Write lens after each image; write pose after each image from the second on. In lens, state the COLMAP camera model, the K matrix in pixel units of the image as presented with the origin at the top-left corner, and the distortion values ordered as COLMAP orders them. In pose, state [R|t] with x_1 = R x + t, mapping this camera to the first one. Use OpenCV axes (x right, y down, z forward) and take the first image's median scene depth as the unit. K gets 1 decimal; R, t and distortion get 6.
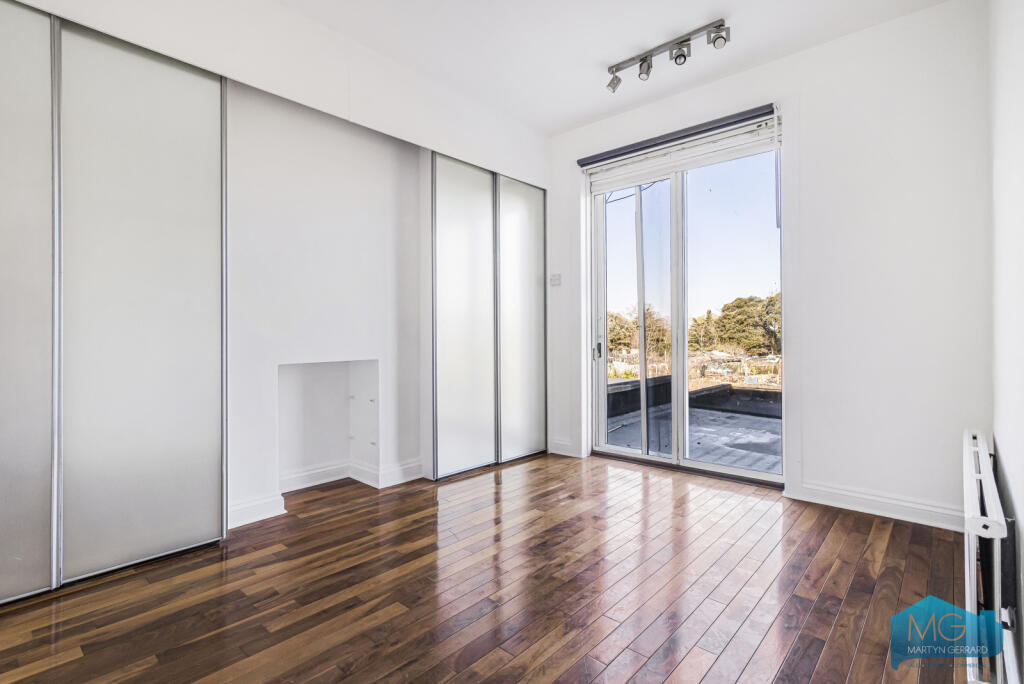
lens RADIAL K [[495.8, 0, 510.7], [0, 495.8, 330.8], [0, 0, 1]] dist [-0.001804, -0.000264]
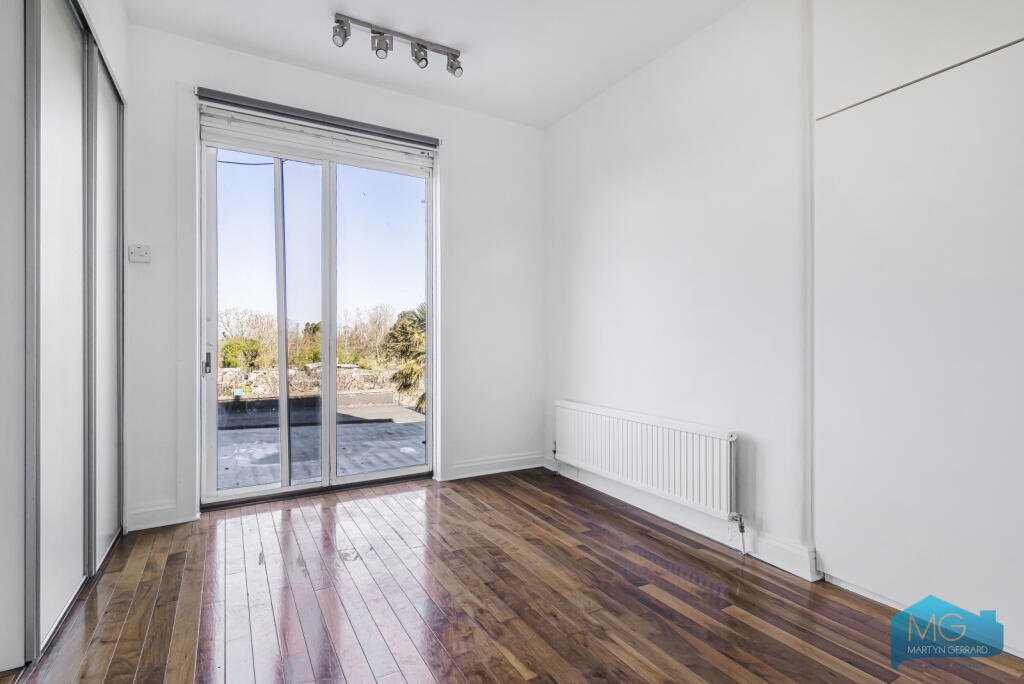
lens RADIAL K [[486.9, 0, 512.0], [0, 486.9, 342.0], [0, 0, 1]] dist [-0.001768, -0.000568]
pose [[0.304771, 0.002366, 0.952423, -0.443245], [-0.010353, 0.999946, 0.000829, 0.004262], [-0.952369, -0.010113, 0.304779, 0.449978]]
